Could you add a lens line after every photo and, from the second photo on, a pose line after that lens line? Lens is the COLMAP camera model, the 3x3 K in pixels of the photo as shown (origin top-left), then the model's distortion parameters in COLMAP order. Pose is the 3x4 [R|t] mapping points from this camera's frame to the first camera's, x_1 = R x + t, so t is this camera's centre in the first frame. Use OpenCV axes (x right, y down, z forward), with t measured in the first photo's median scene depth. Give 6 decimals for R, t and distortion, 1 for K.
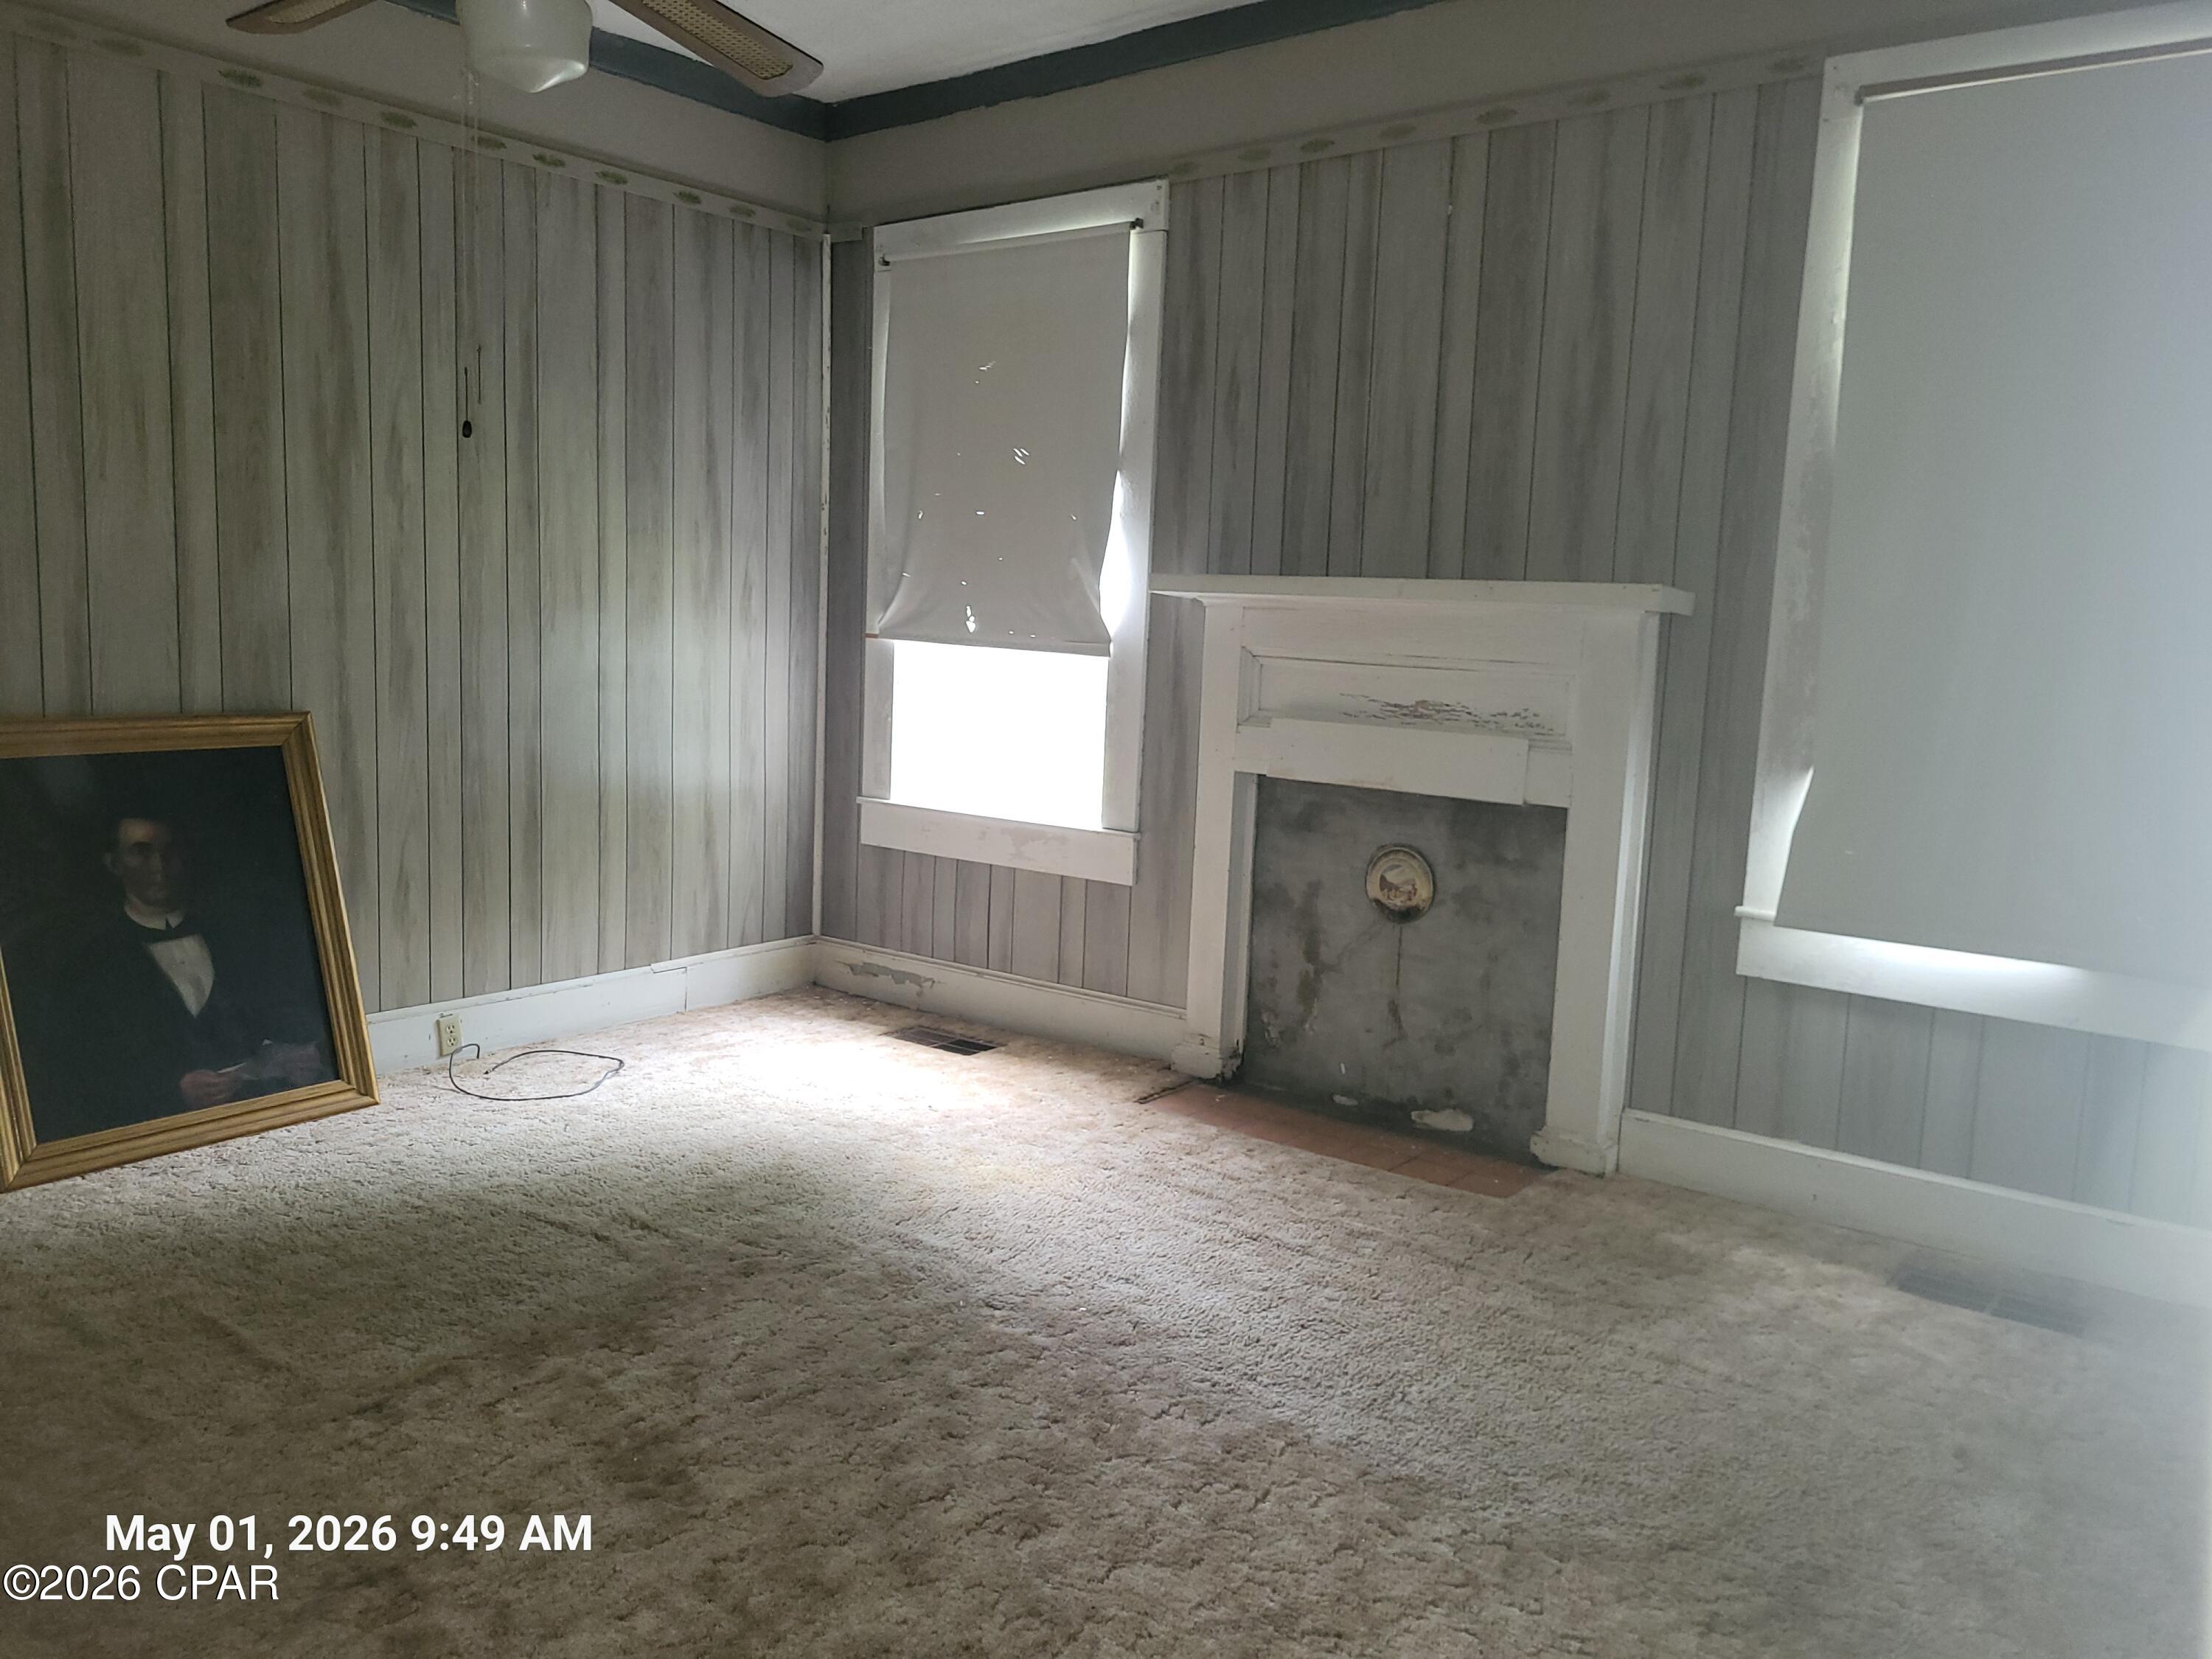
lens RADIAL K [[1687.2, 0, 1100.6], [0, 1687.2, 821.0], [0, 0, 1]] dist [0.050722, -0.043801]
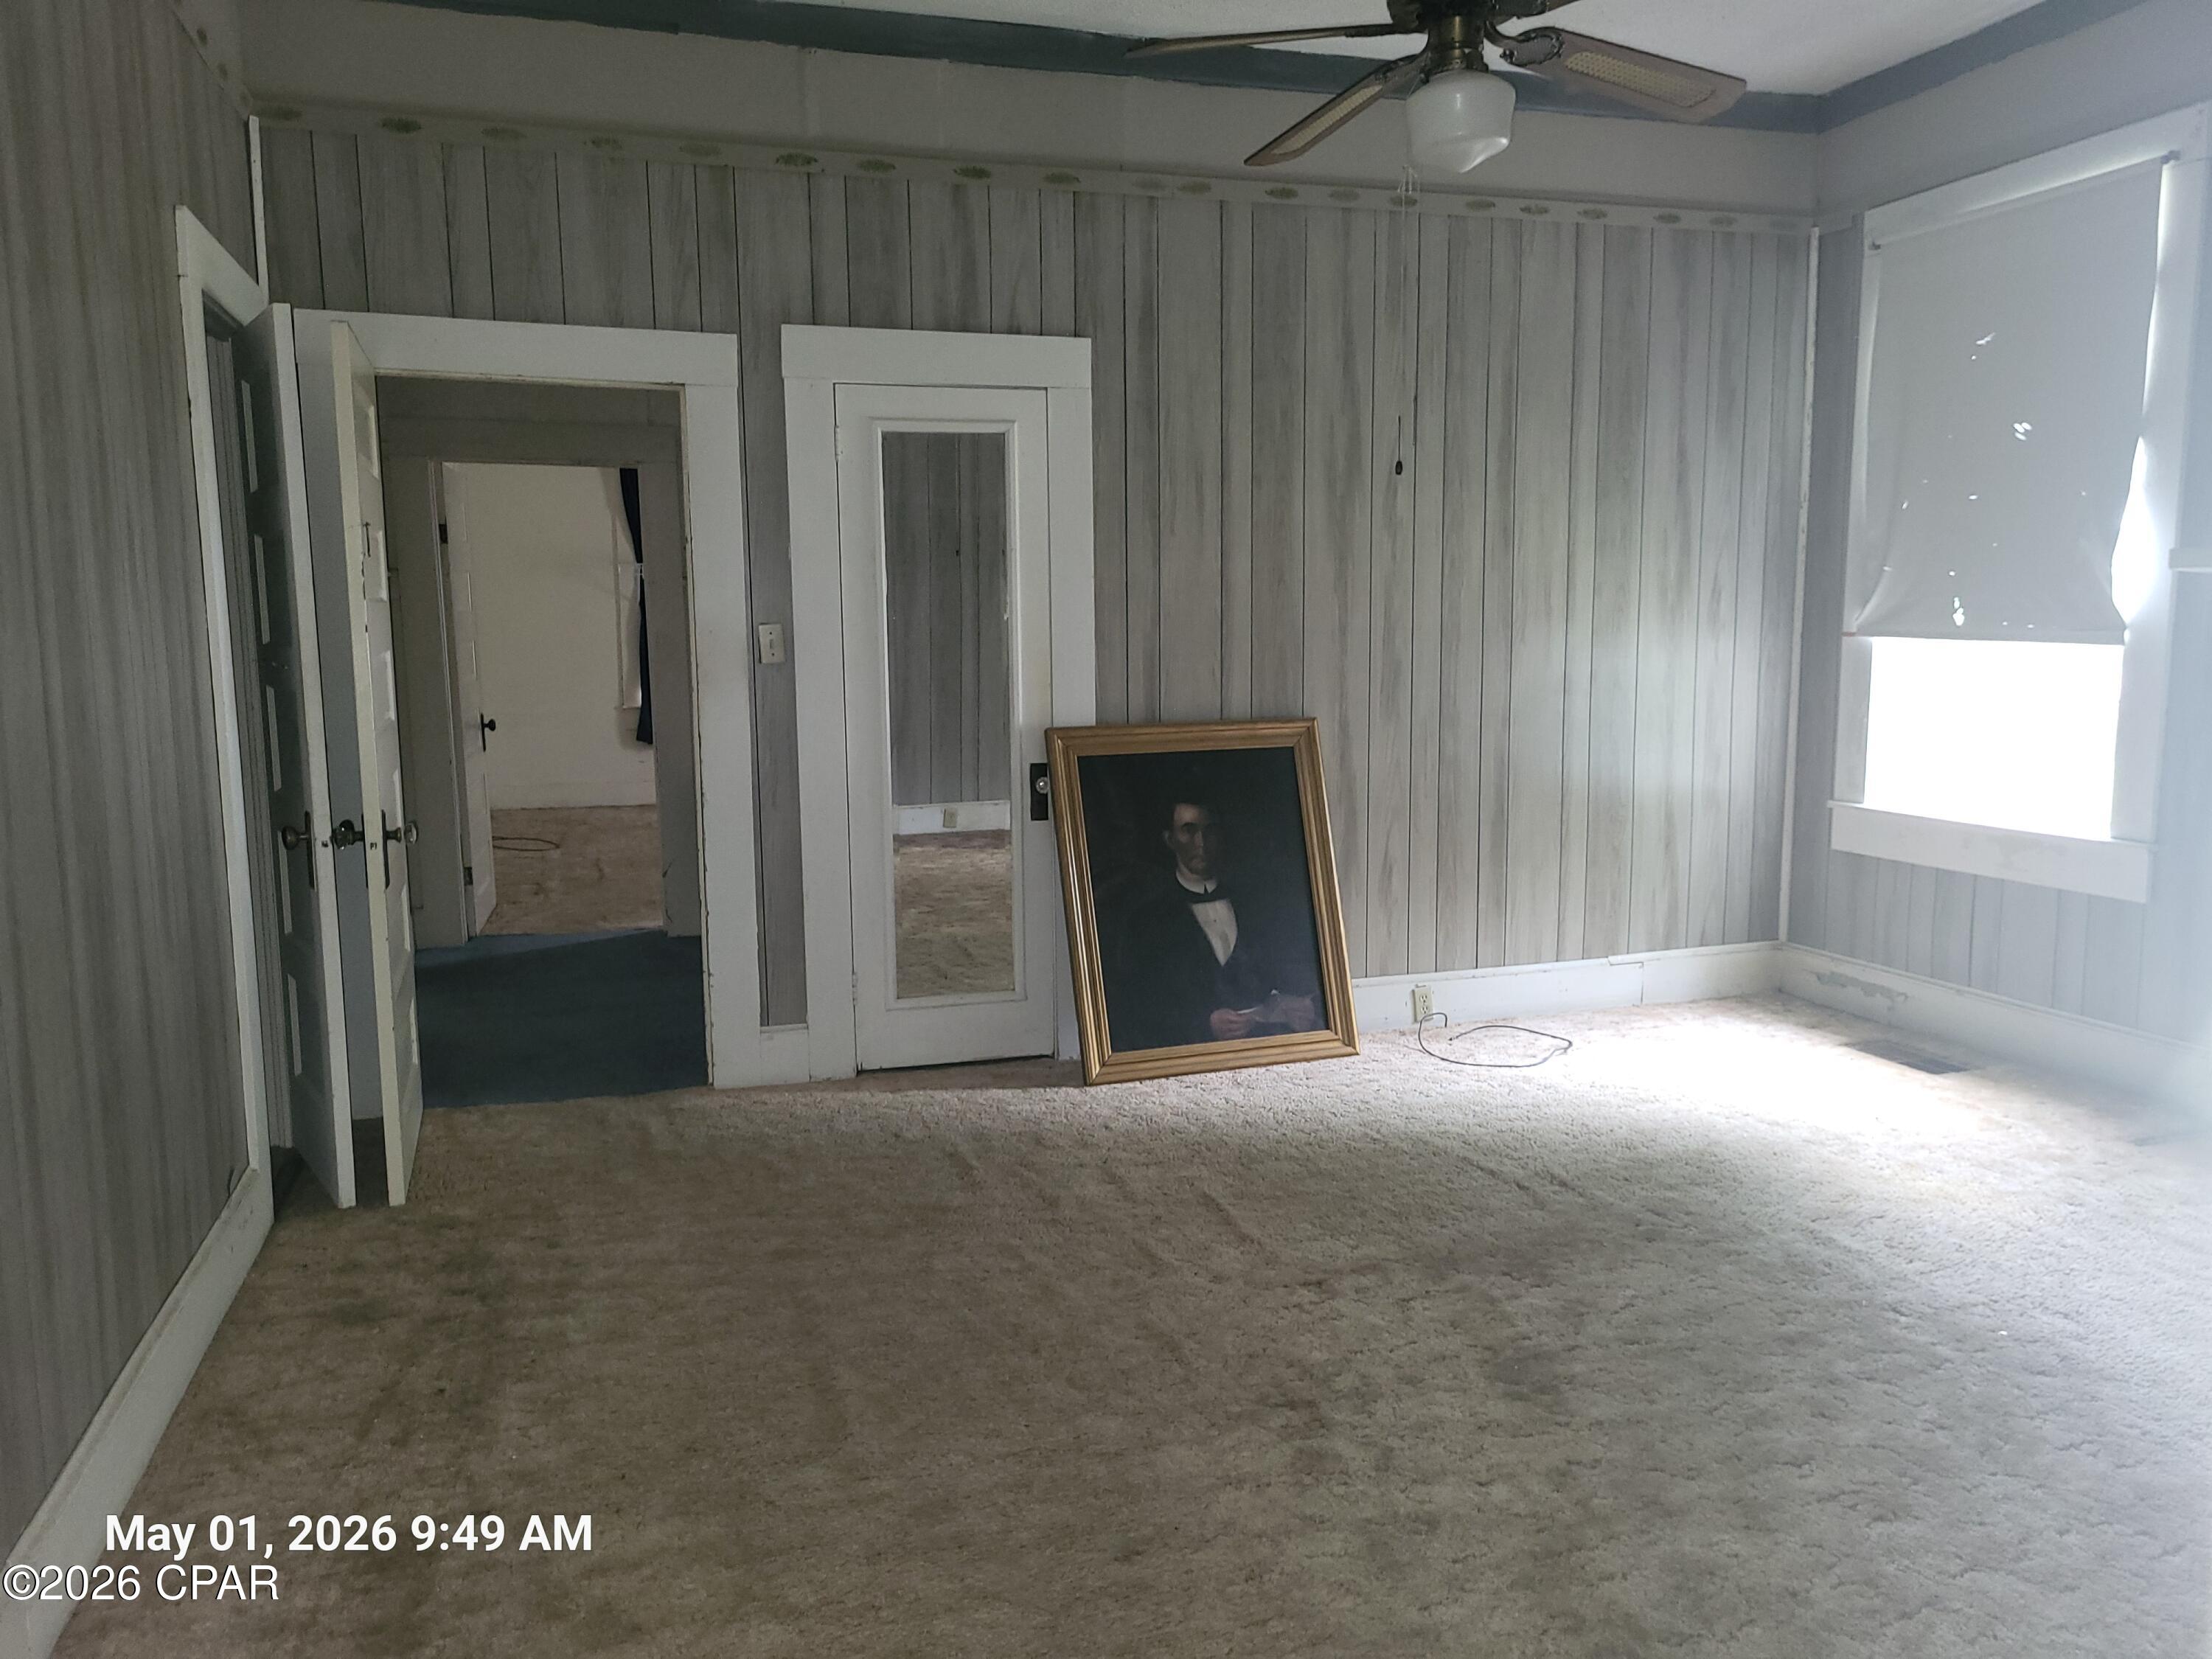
lens RADIAL K [[1687.2, 0, 1088.2], [0, 1687.2, 835.9], [0, 0, 1]] dist [0.050722, -0.043801]
pose [[0.821277, 0.028558, -0.569815, 0.081794], [-0.030506, 0.999516, 0.006125, 0.016506], [0.569714, 0.012352, 0.821750, -0.058853]]
